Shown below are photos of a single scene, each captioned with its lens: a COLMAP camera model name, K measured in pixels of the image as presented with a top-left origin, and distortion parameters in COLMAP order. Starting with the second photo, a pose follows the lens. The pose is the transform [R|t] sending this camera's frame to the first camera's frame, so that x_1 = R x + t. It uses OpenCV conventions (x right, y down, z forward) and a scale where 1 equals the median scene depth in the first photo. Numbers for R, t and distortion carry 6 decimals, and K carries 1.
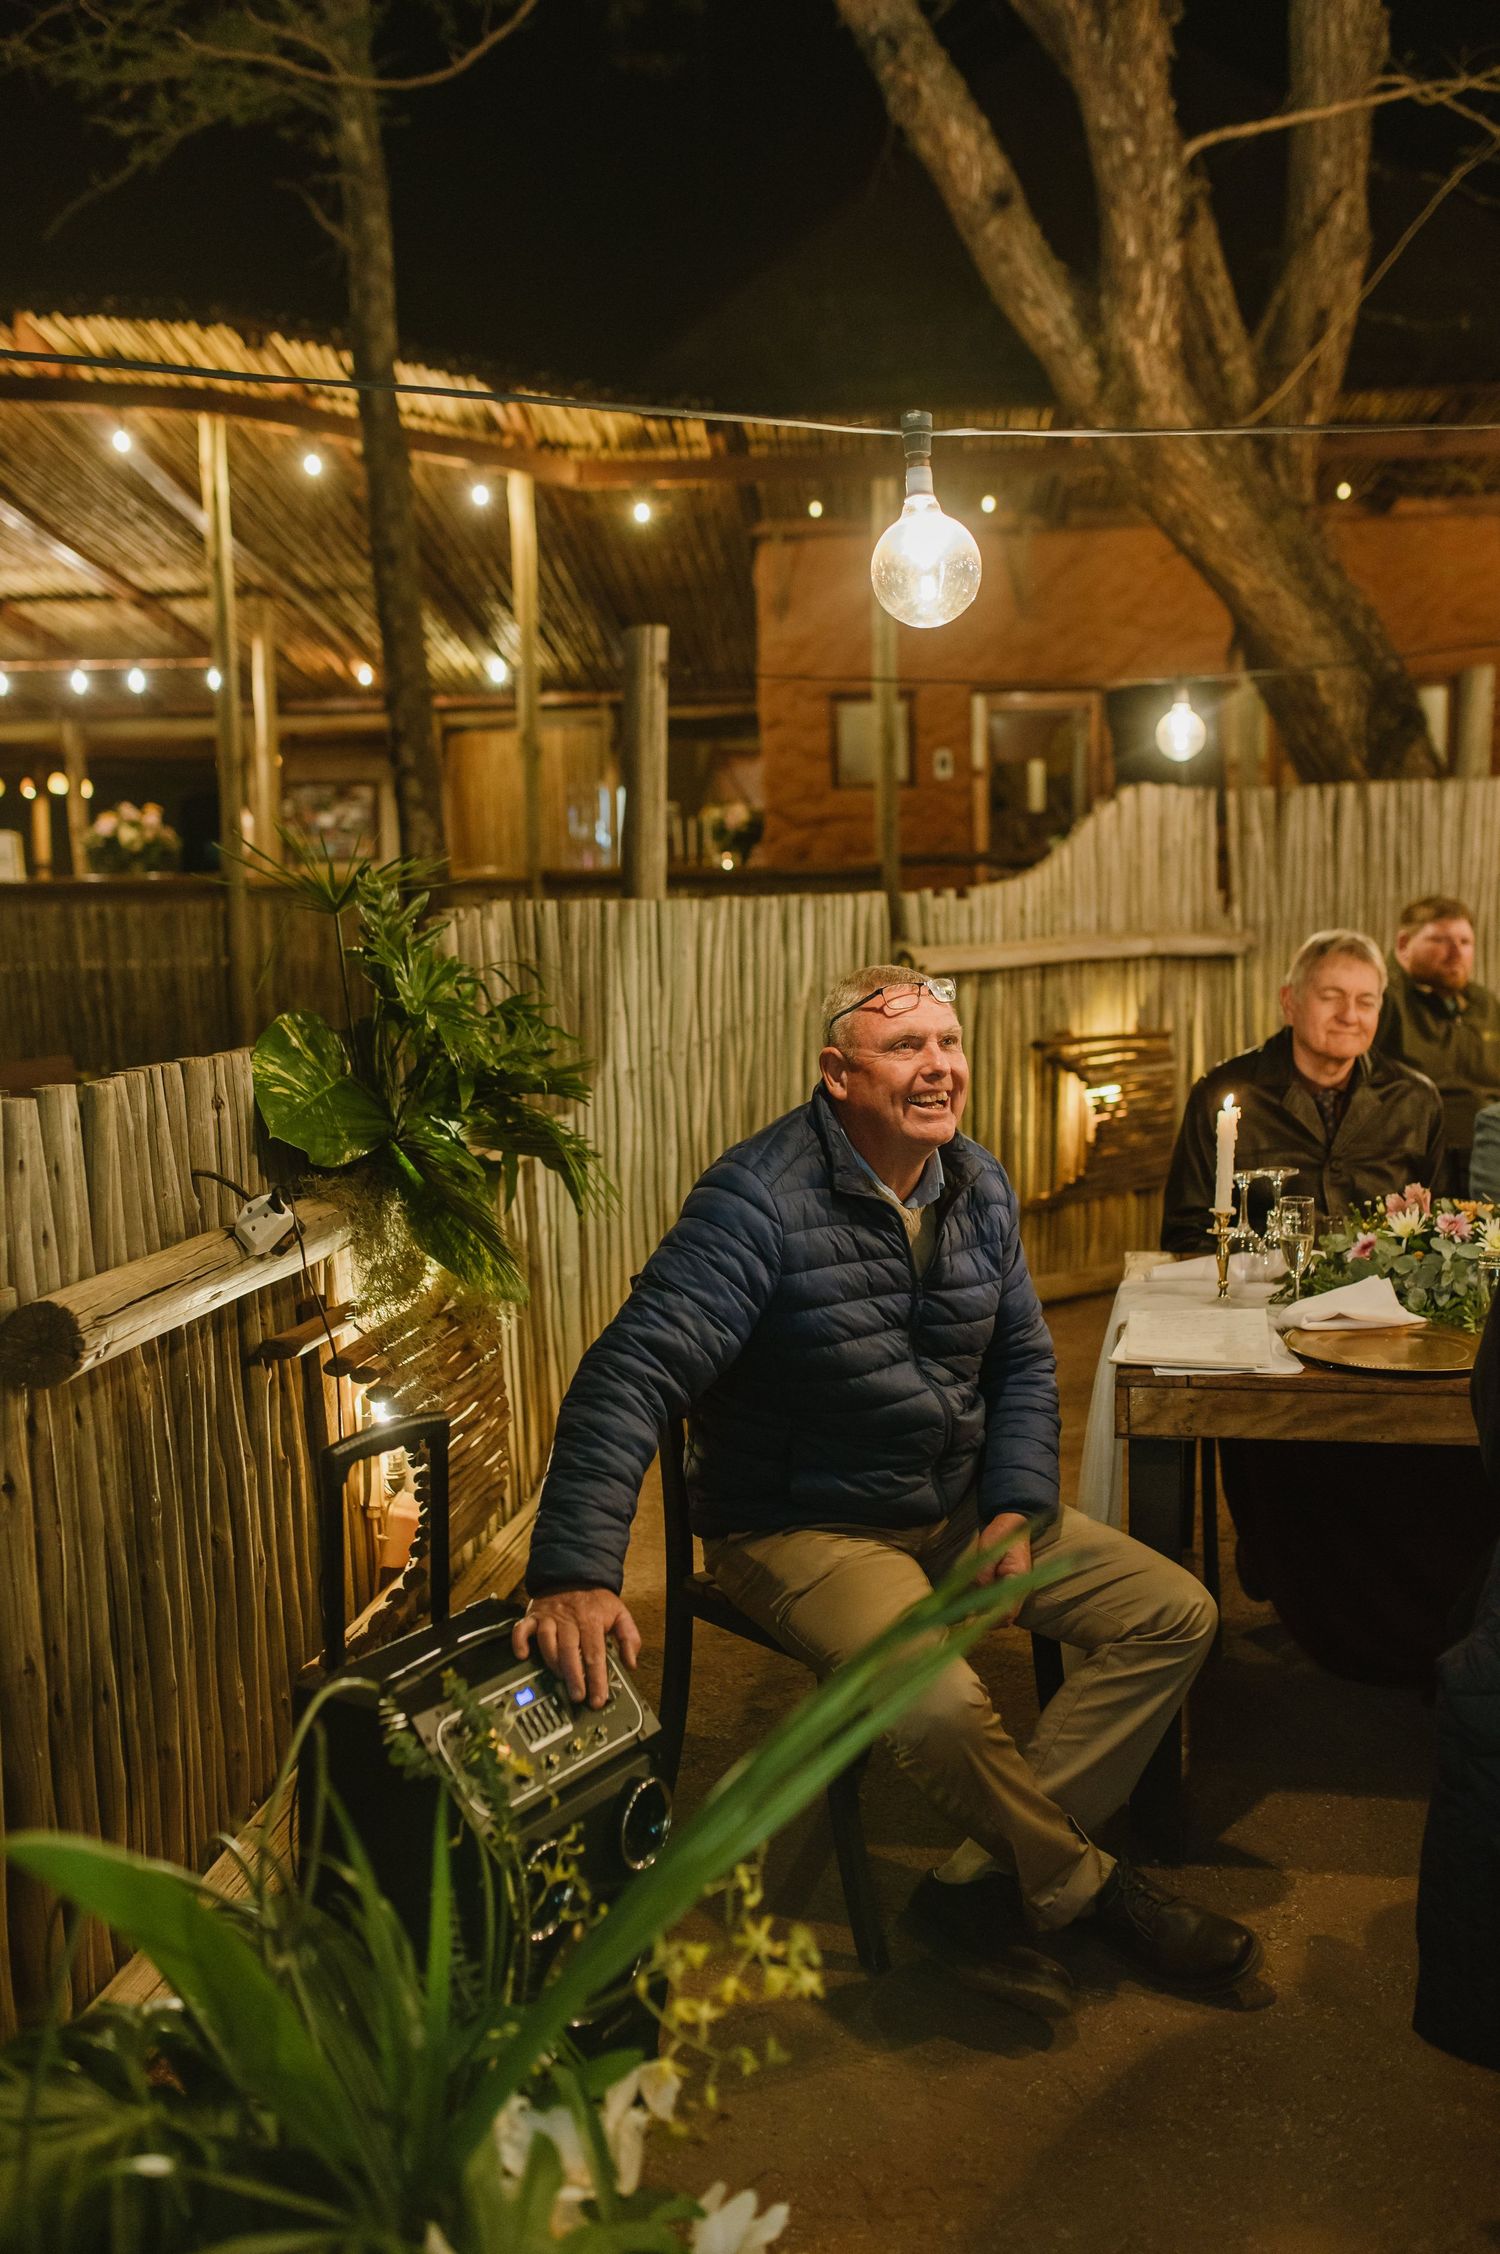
lens RADIAL K [[2164.8, 0, 750.0], [0, 2164.8, 1127.0], [0, 0, 1]] dist [-0.017645, 0.107702]
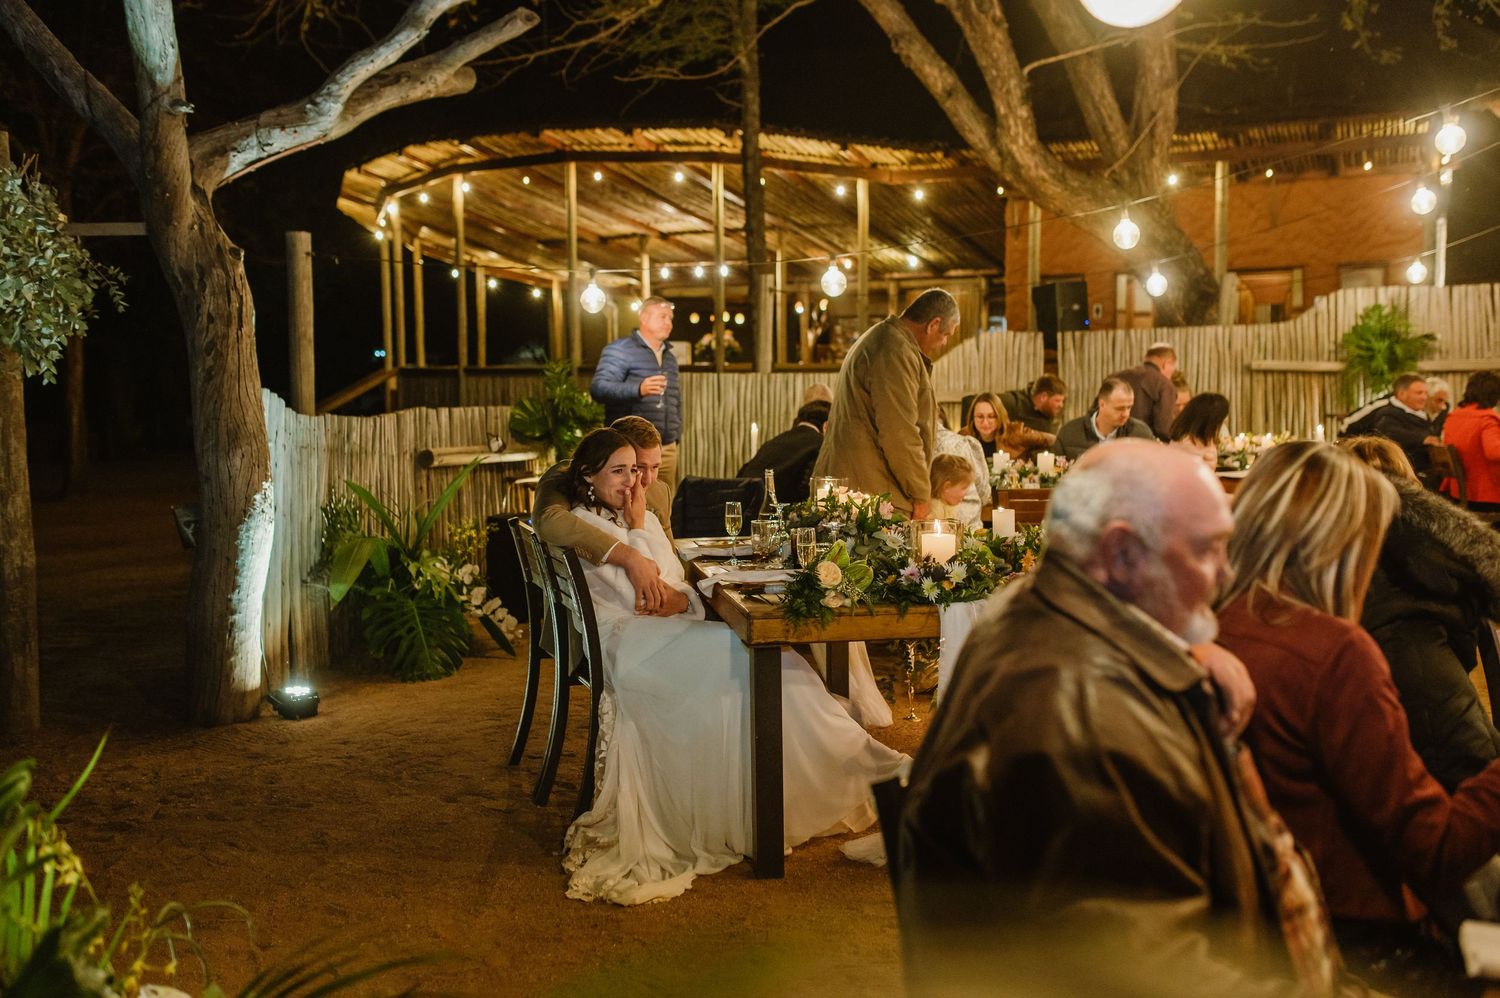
lens RADIAL K [[1461.9, 0, 750.0], [0, 1461.9, 499.0], [0, 0, 1]] dist [-0.009427, 0.084256]
pose [[0.932140, 0.045370, -0.359245, 0.427344], [-0.054325, 0.998413, -0.014867, 0.055688], [0.358000, 0.033374, 0.933125, -0.501996]]
